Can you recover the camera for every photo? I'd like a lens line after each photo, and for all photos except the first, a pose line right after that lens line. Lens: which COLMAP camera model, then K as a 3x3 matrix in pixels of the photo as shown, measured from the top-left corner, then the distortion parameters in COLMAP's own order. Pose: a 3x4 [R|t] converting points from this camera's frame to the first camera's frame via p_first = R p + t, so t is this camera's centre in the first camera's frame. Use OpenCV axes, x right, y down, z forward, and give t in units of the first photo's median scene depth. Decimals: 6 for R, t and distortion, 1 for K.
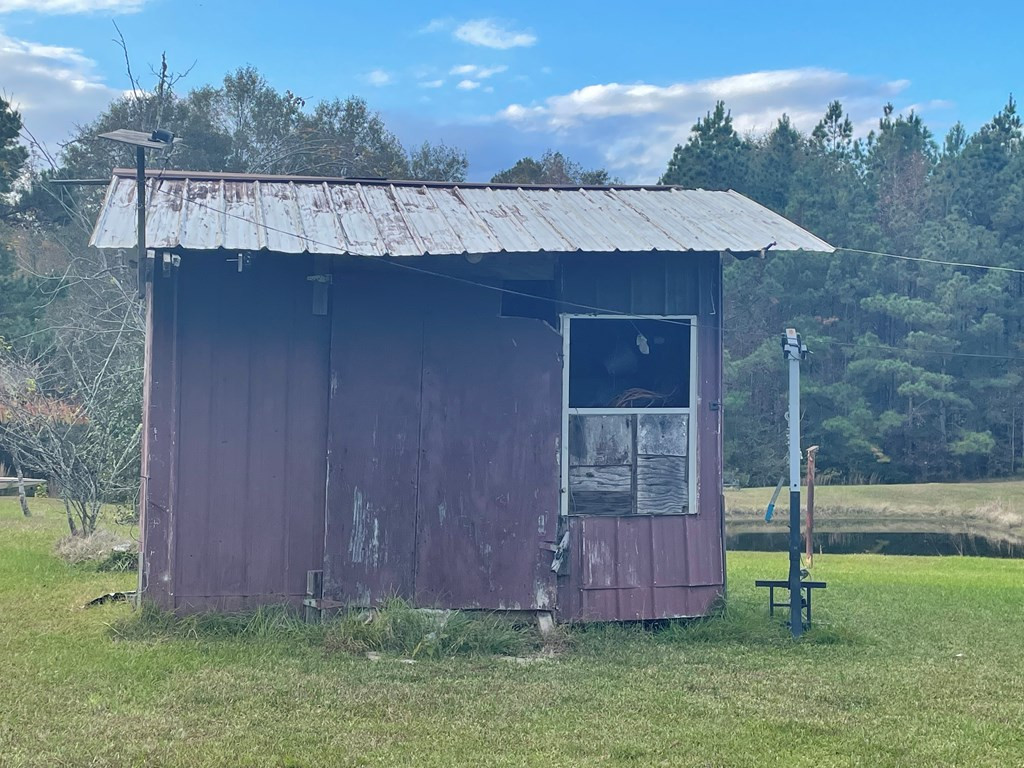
lens RADIAL K [[1410.4, 0, 512.0], [0, 1410.4, 384.0], [0, 0, 1]] dist [0.096212, -0.097853]
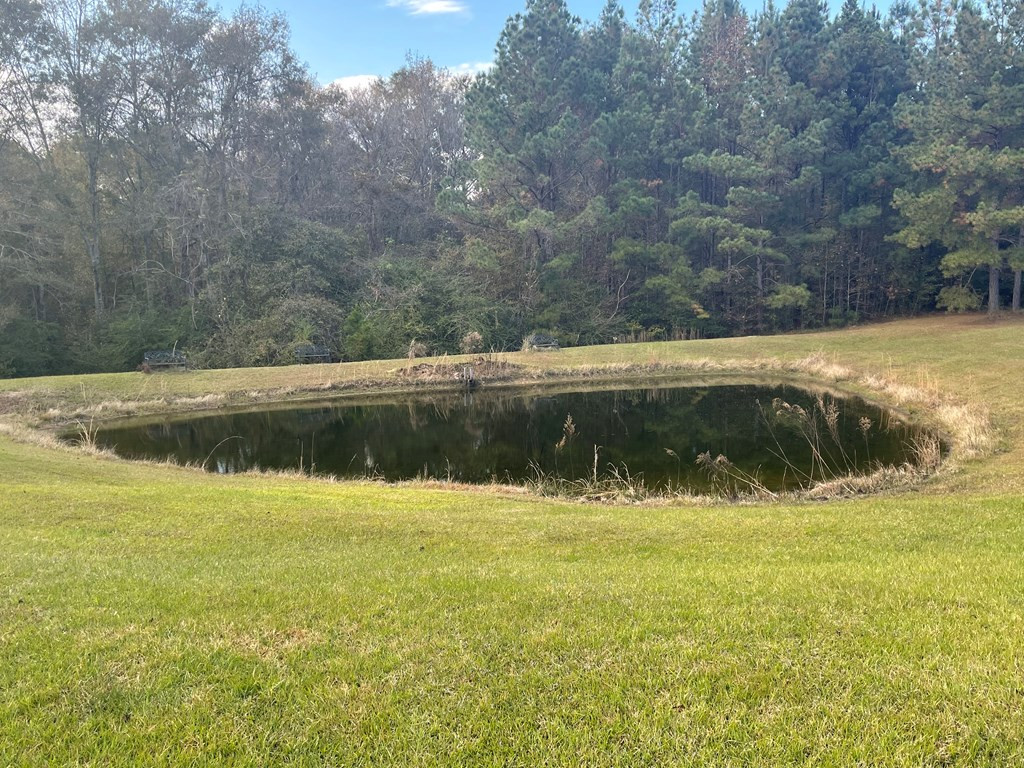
lens RADIAL K [[950.1, 0, 513.9], [0, 950.1, 386.4], [0, 0, 1]] dist [0.225460, -0.415277]
pose [[0.997934, -0.030236, 0.056685, 0.080346], [0.023451, 0.992885, 0.116744, 0.019475], [-0.059811, -0.115173, 0.991543, 0.300318]]
